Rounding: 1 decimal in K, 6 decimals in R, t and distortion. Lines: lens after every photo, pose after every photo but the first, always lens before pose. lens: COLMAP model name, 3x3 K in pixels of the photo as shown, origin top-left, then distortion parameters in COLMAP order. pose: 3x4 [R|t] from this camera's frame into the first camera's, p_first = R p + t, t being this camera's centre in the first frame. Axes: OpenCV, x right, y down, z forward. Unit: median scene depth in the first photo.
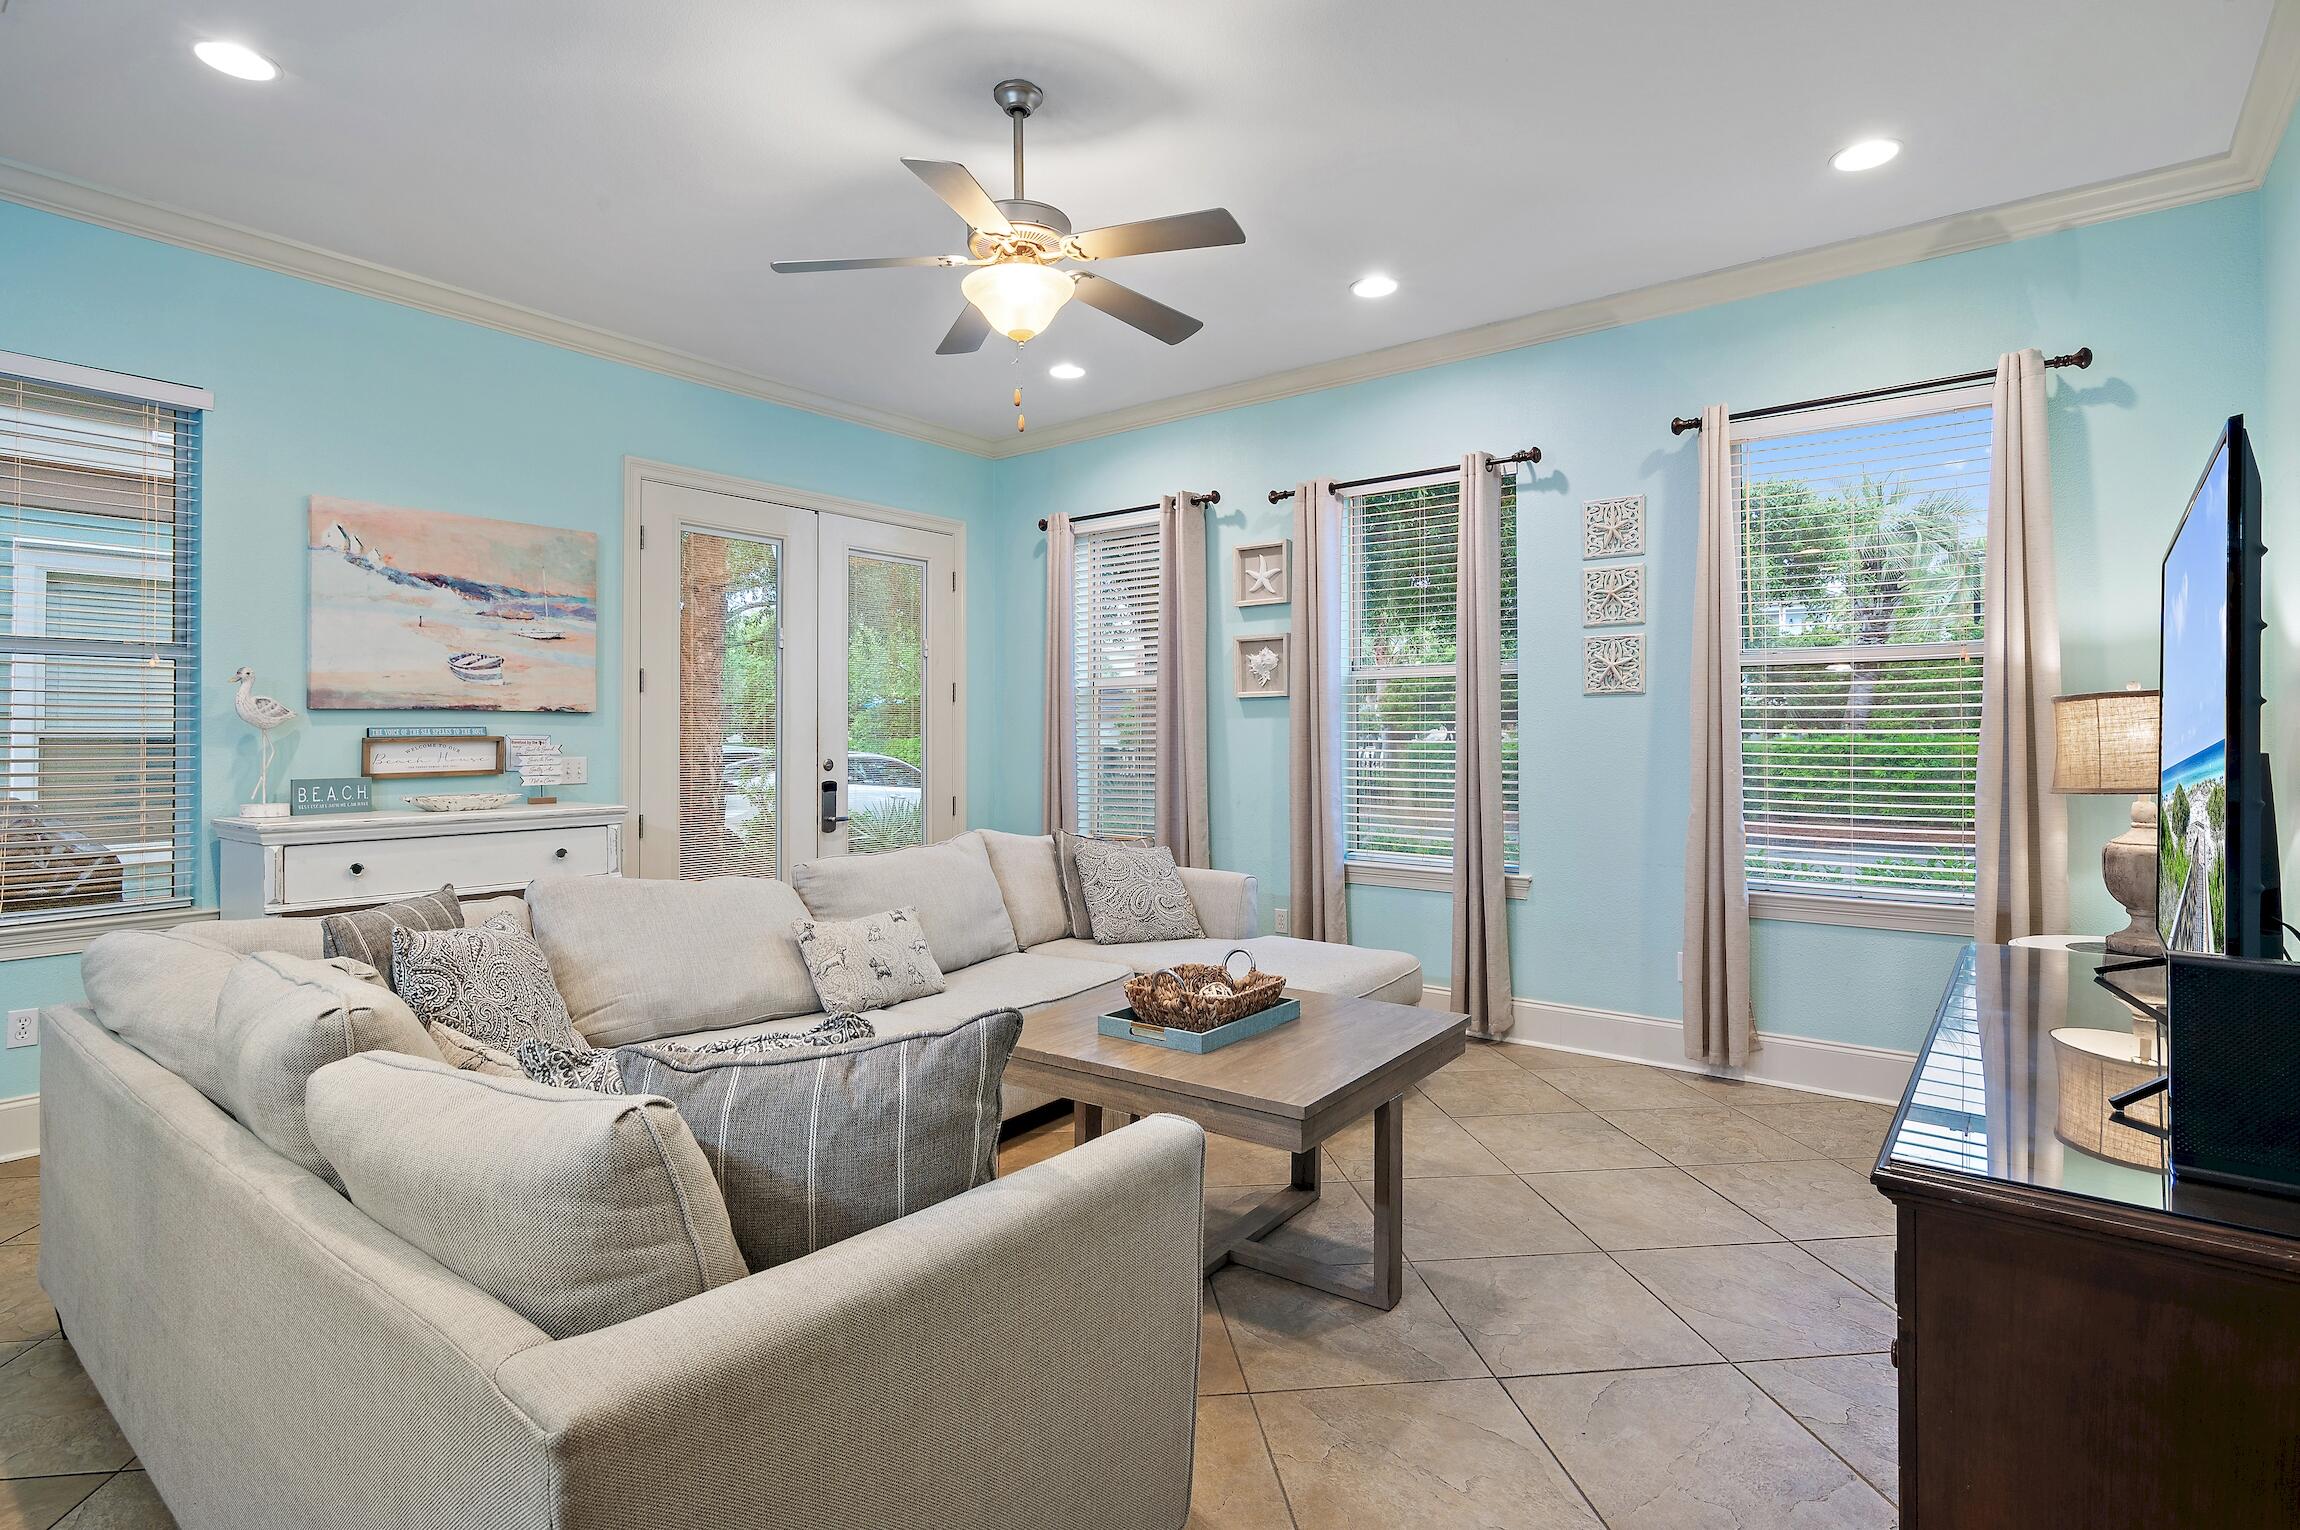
lens RADIAL K [[1136.5, 0, 1150.3], [0, 1136.5, 739.9], [0, 0, 1]] dist [0.017335, -0.000450]
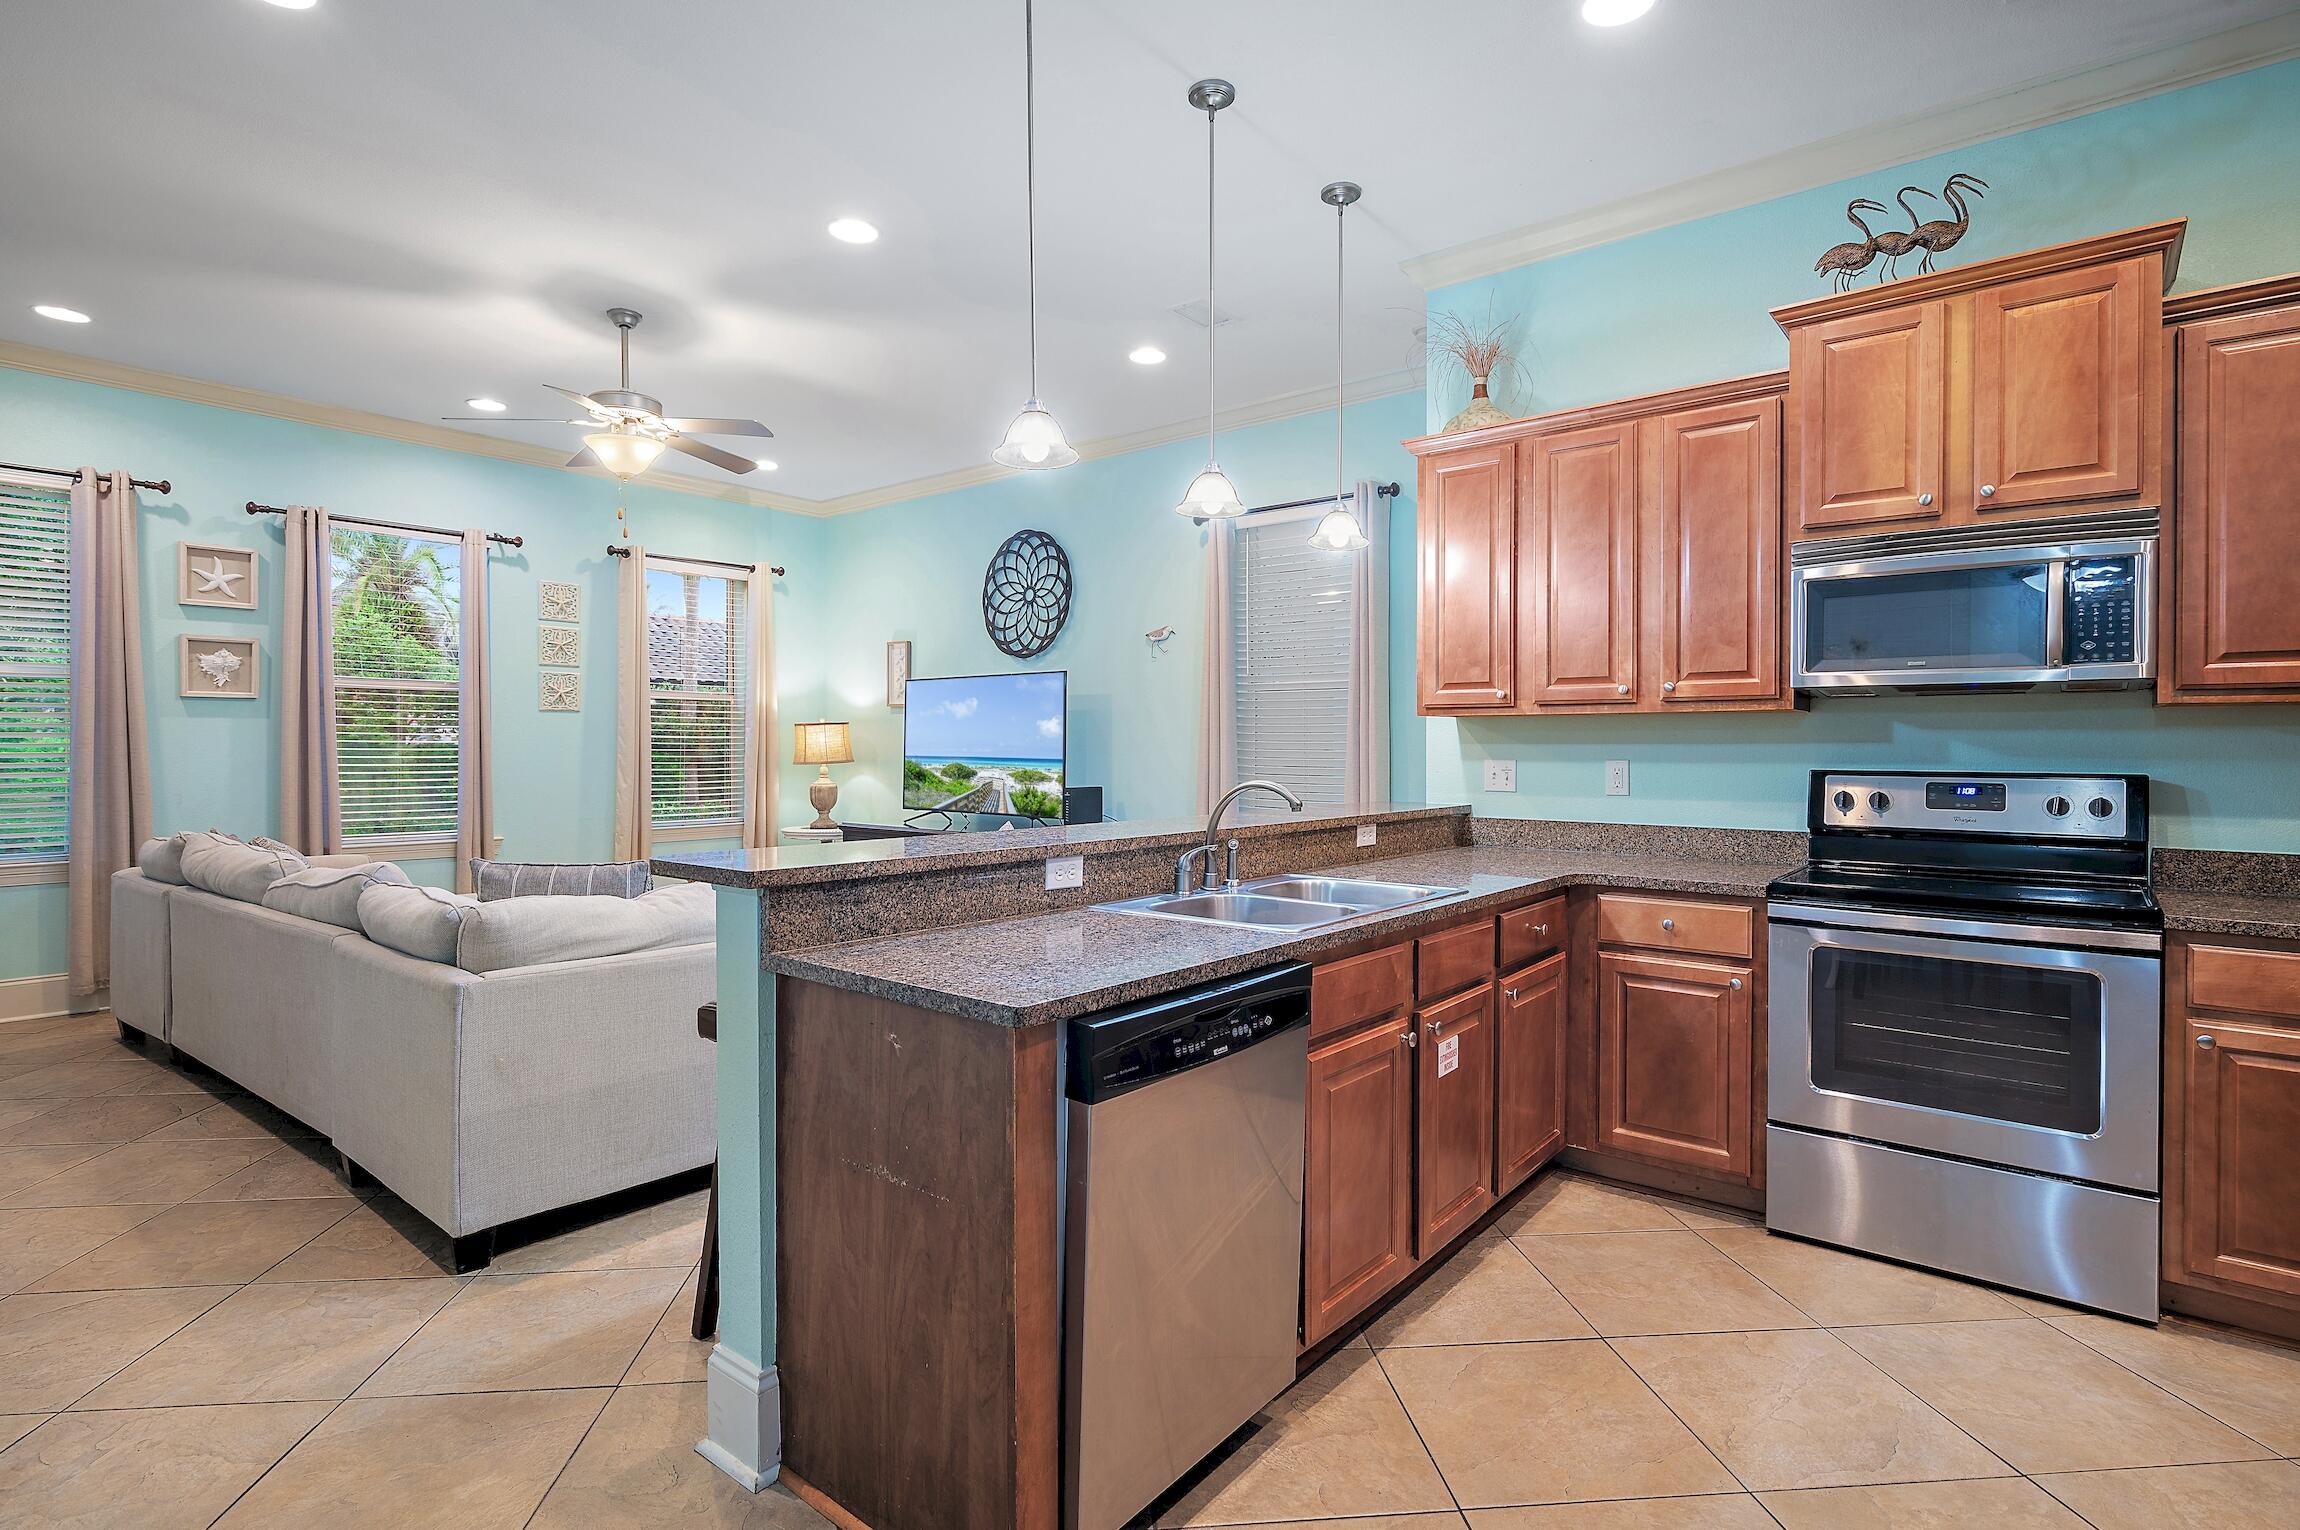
lens RADIAL K [[1136.5, 0, 1162.4], [0, 1136.5, 762.5], [0, 0, 1]] dist [0.017335, -0.000450]
pose [[0.022498, -0.009545, 0.999701, -0.915972], [0.005872, 0.999938, 0.009415, 0.015668], [-0.999730, 0.005658, 0.022553, 0.134128]]
